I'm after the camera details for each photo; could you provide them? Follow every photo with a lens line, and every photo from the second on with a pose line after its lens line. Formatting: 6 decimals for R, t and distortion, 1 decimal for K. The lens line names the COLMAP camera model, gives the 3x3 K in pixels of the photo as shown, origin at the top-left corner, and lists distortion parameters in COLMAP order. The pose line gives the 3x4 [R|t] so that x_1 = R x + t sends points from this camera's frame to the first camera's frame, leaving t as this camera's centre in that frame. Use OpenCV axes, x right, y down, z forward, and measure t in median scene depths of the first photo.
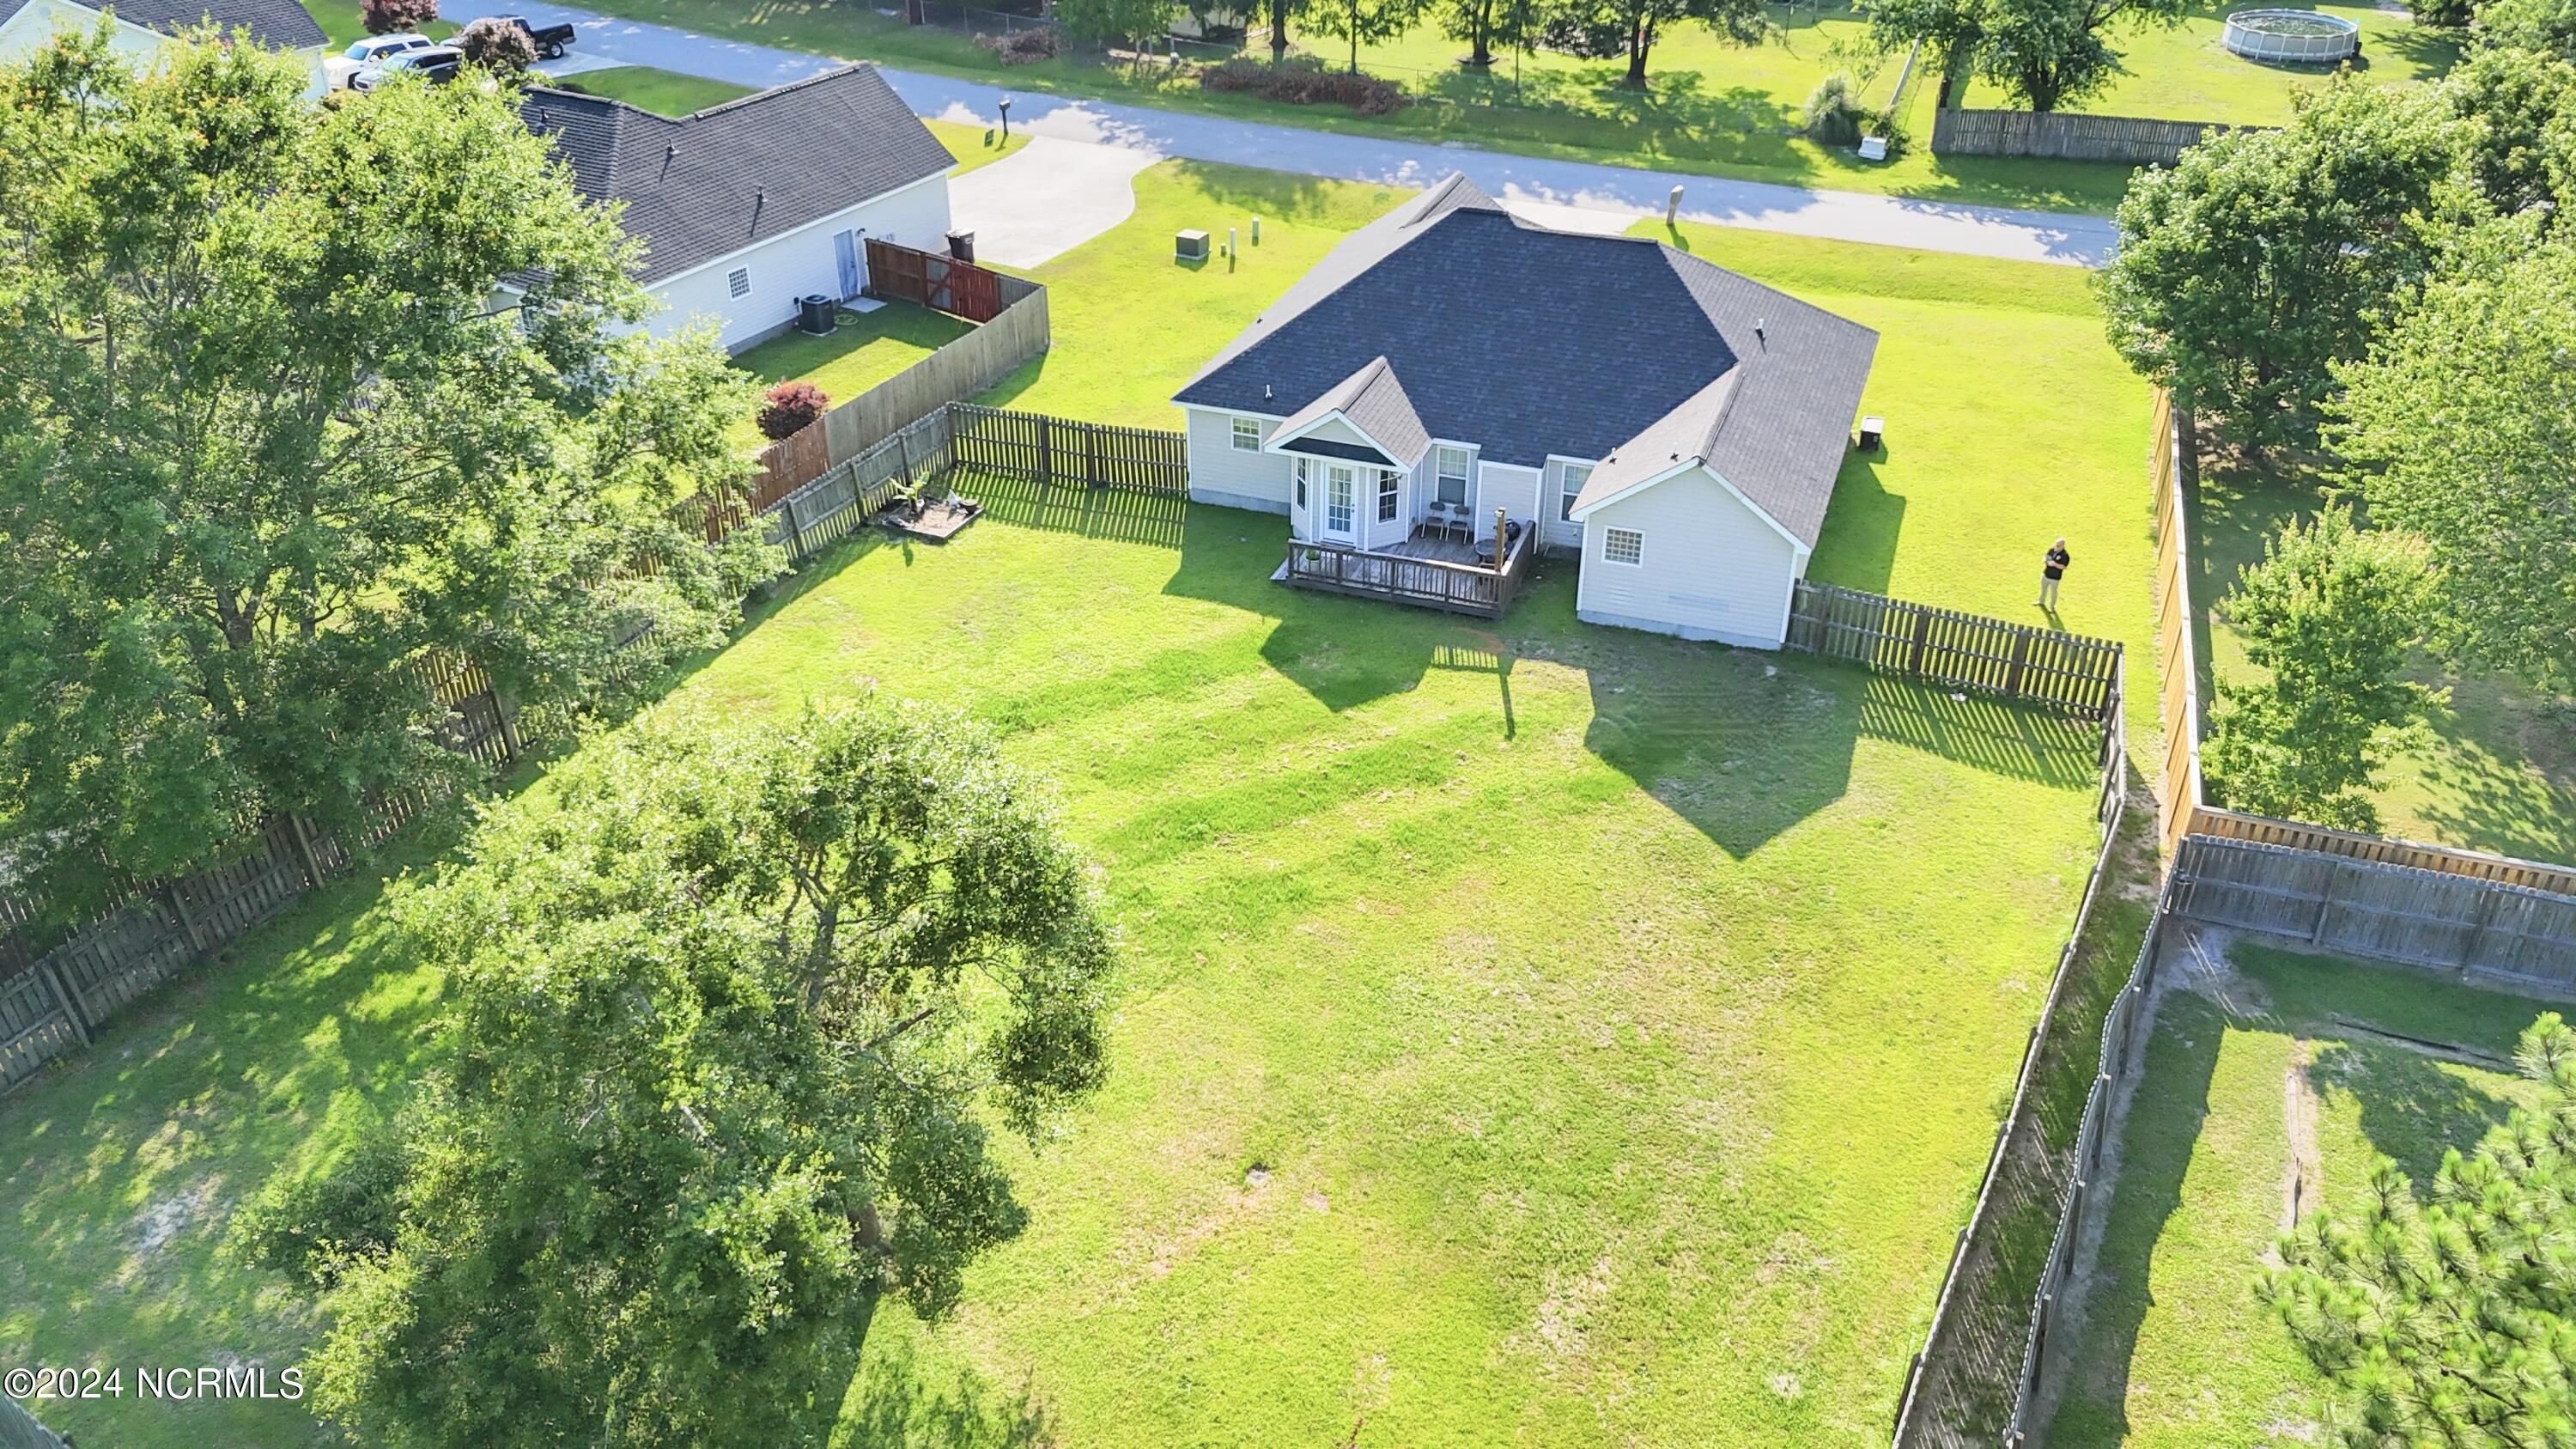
lens RADIAL K [[1903.9, 0, 1278.4], [0, 1903.9, 721.2], [0, 0, 1]] dist [0.058789, -0.048679]
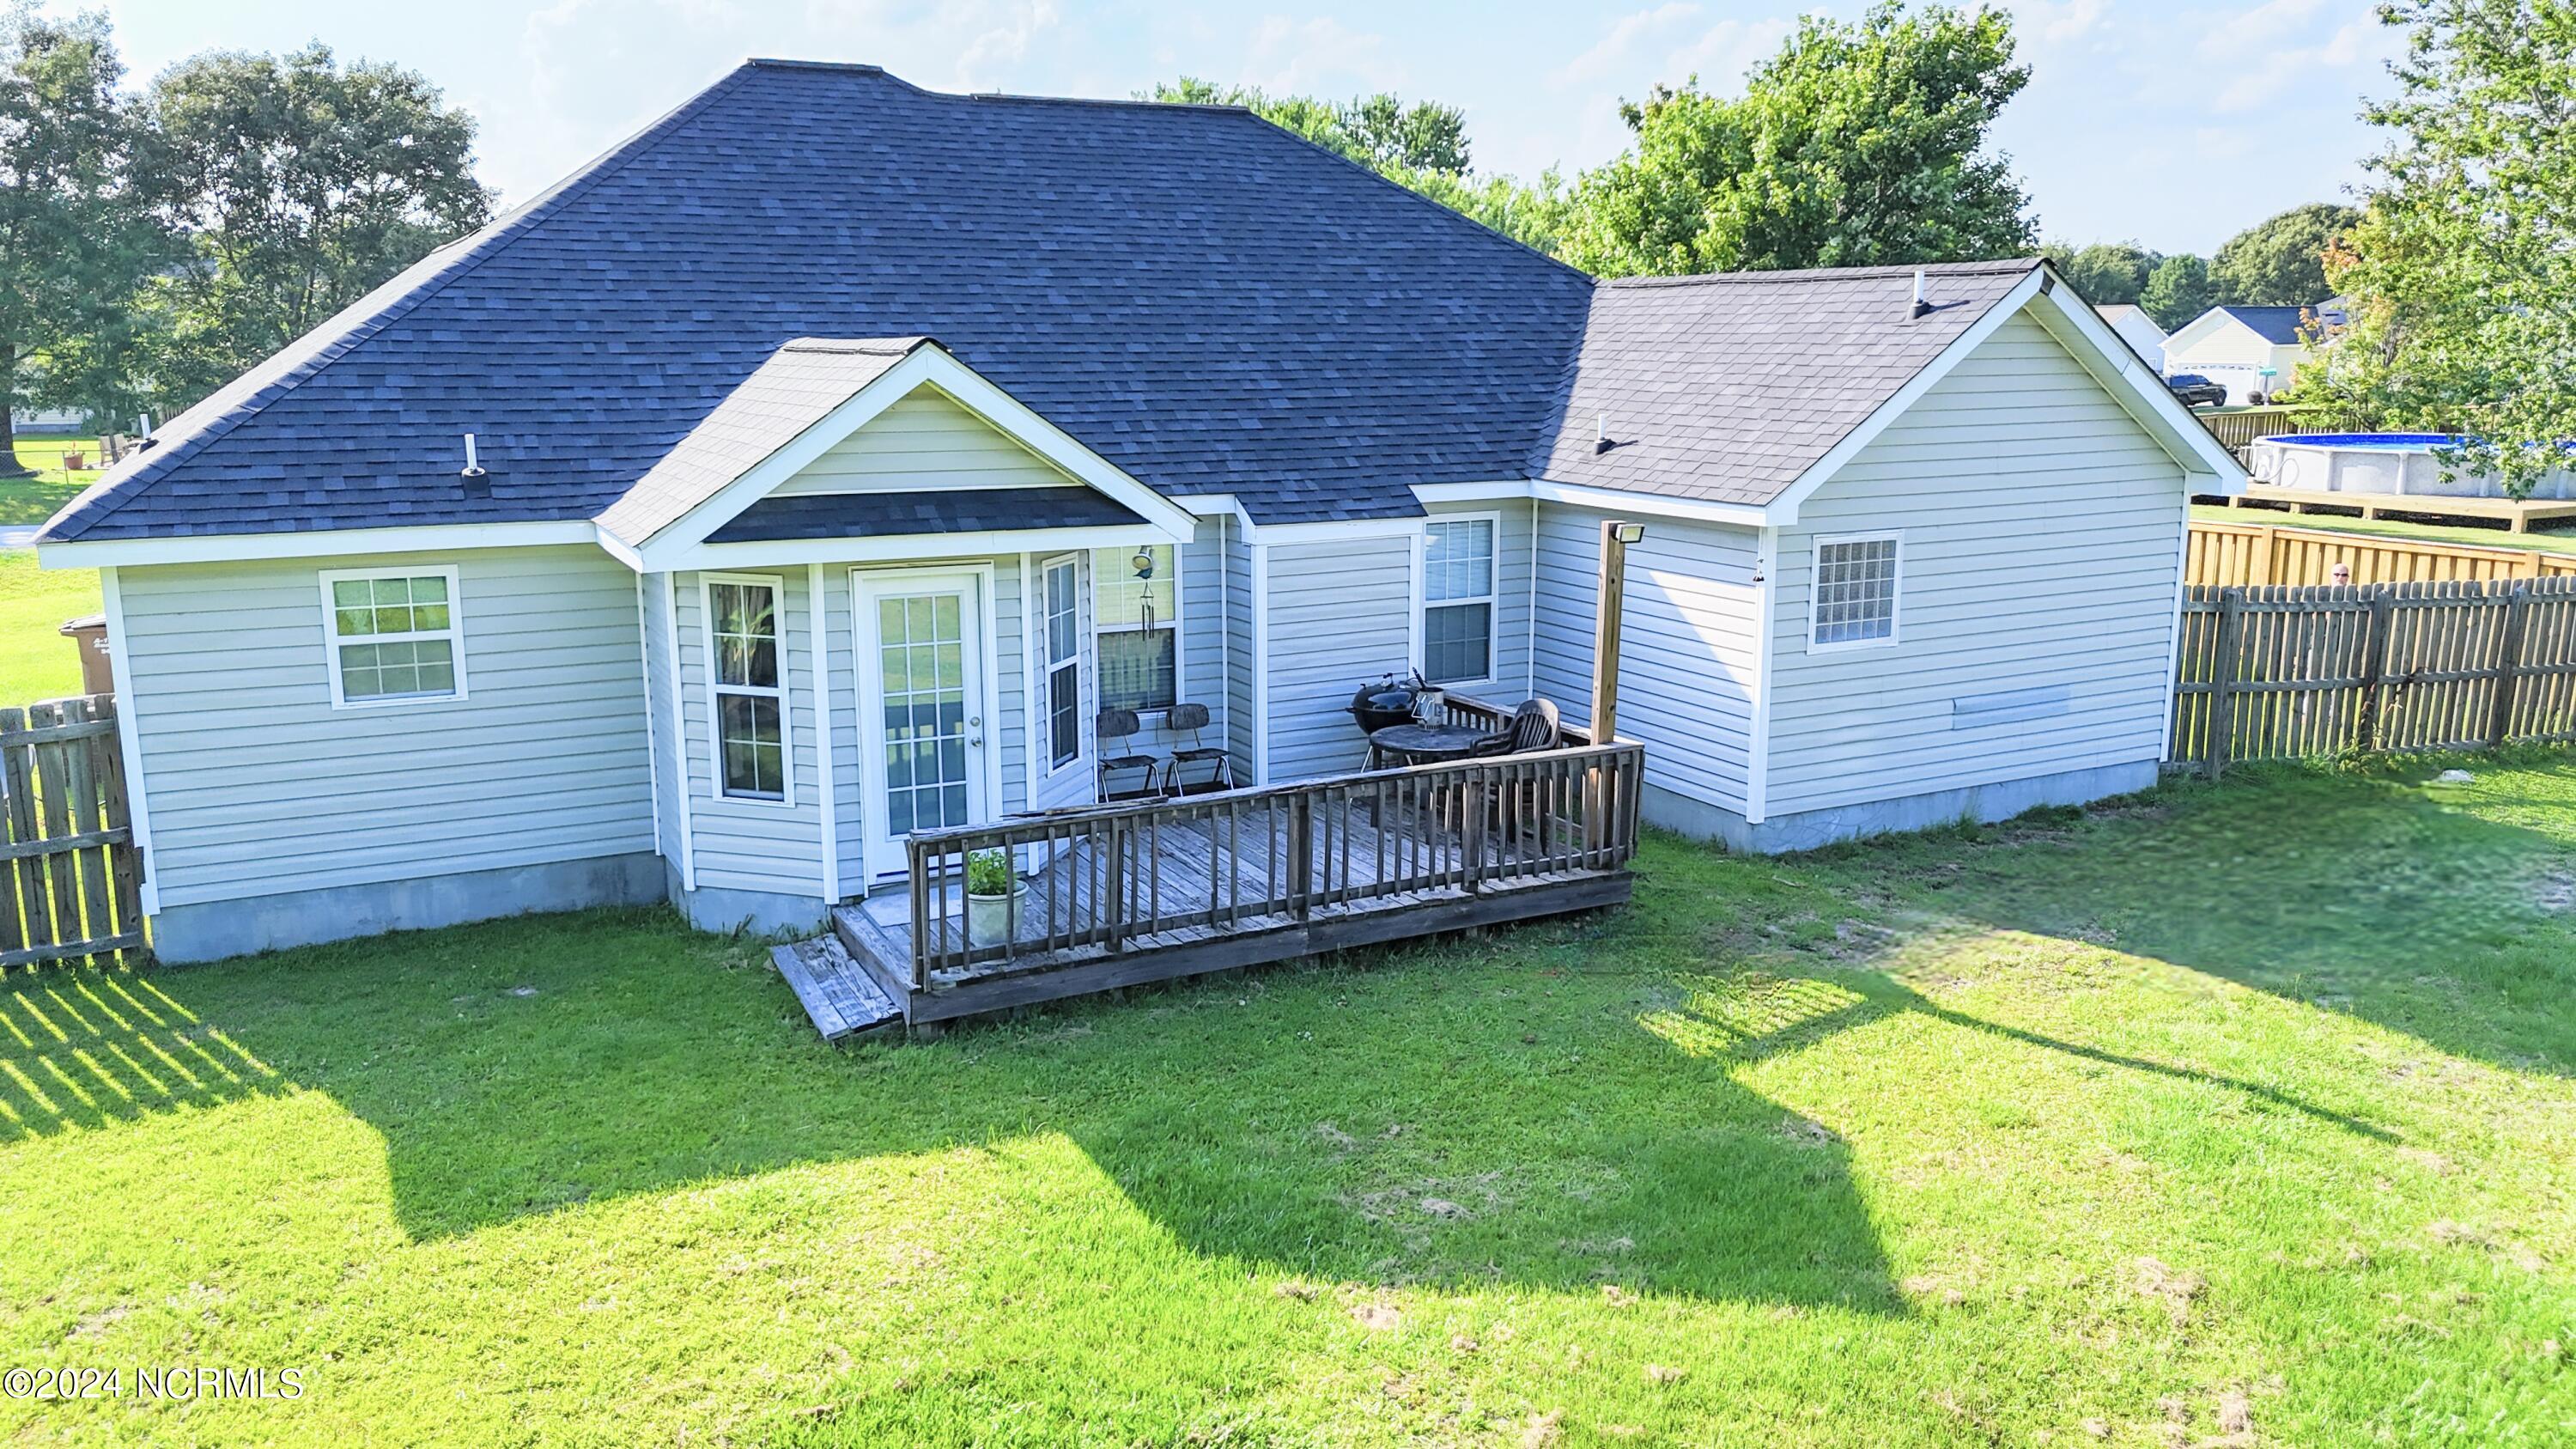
lens RADIAL K [[1903.9, 0, 1291.9], [0, 1903.9, 720.8], [0, 0, 1]] dist [0.058789, -0.048679]
pose [[0.678943, -0.152686, 0.718139, -0.141669], [0.387241, 0.905490, -0.173586, -0.048108], [-0.623763, 0.395948, 0.673902, 0.821287]]
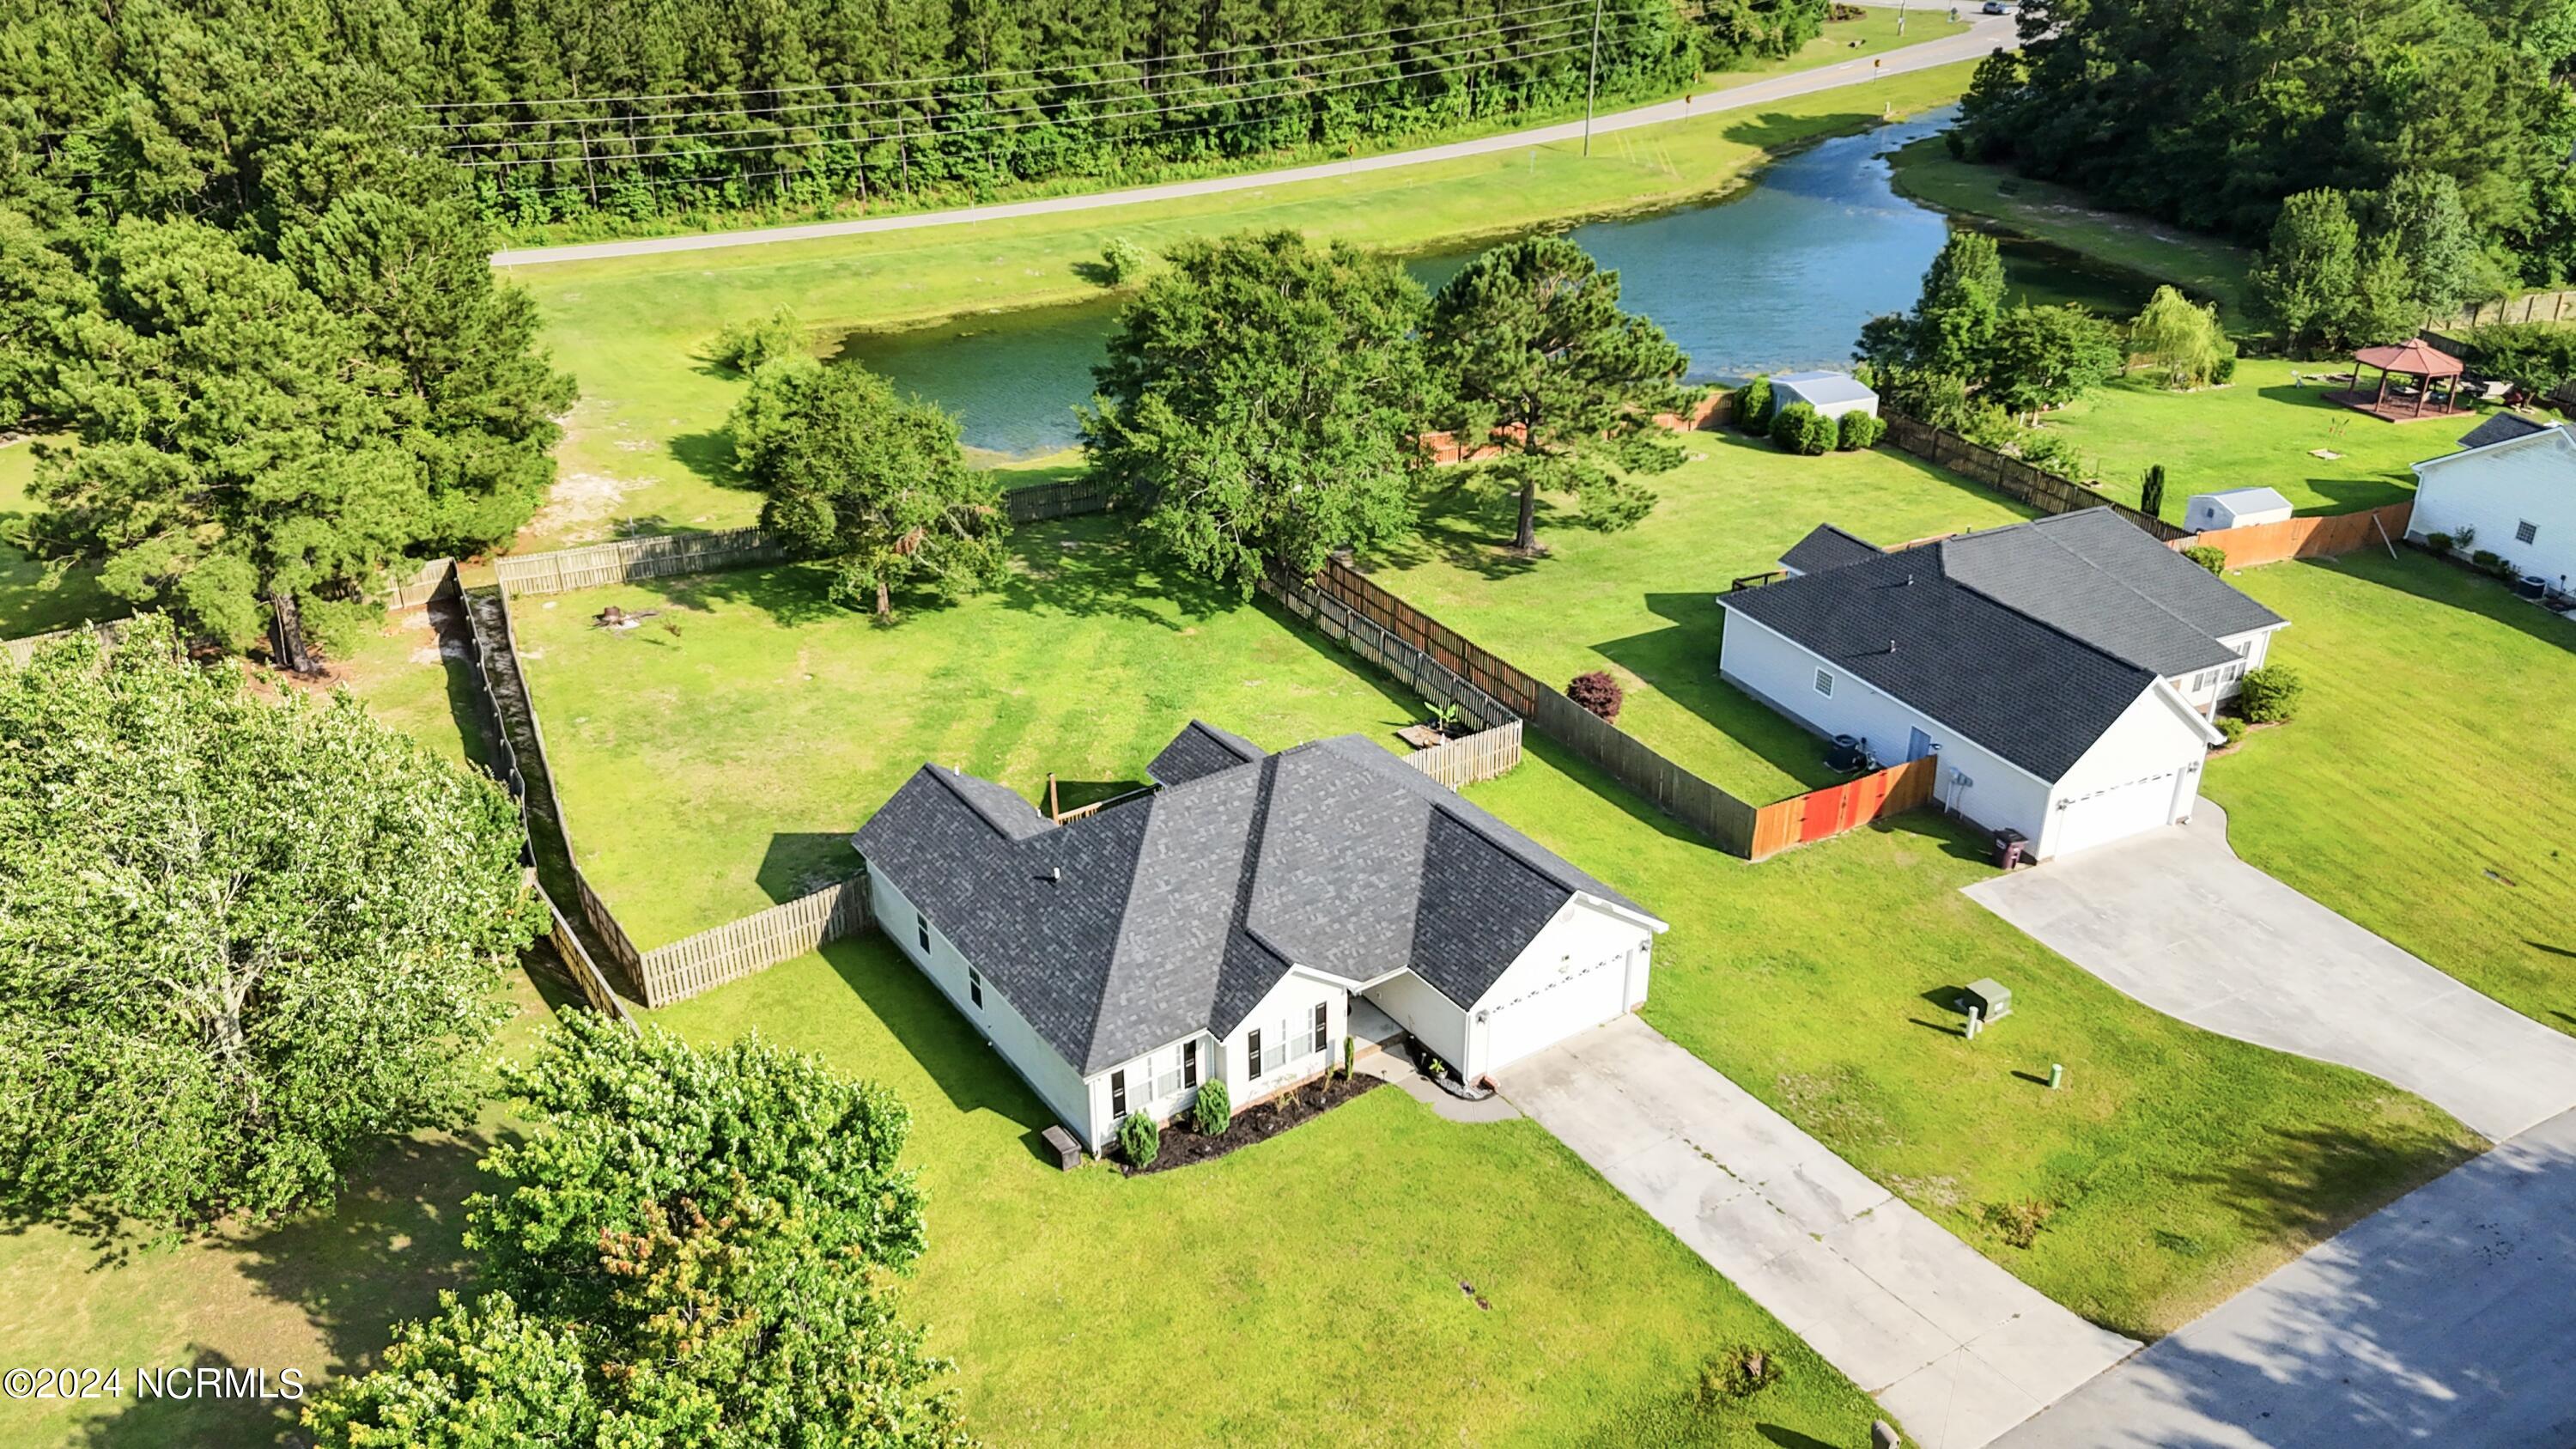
lens RADIAL K [[1903.9, 0, 1287.0], [0, 1903.9, 702.2], [0, 0, 1]] dist [0.058789, -0.048679]
pose [[-0.571034, 0.362331, -0.736639, 1.008447], [-0.421639, 0.640476, 0.641881, -1.093540], [0.704373, 0.677132, -0.212960, 1.353726]]
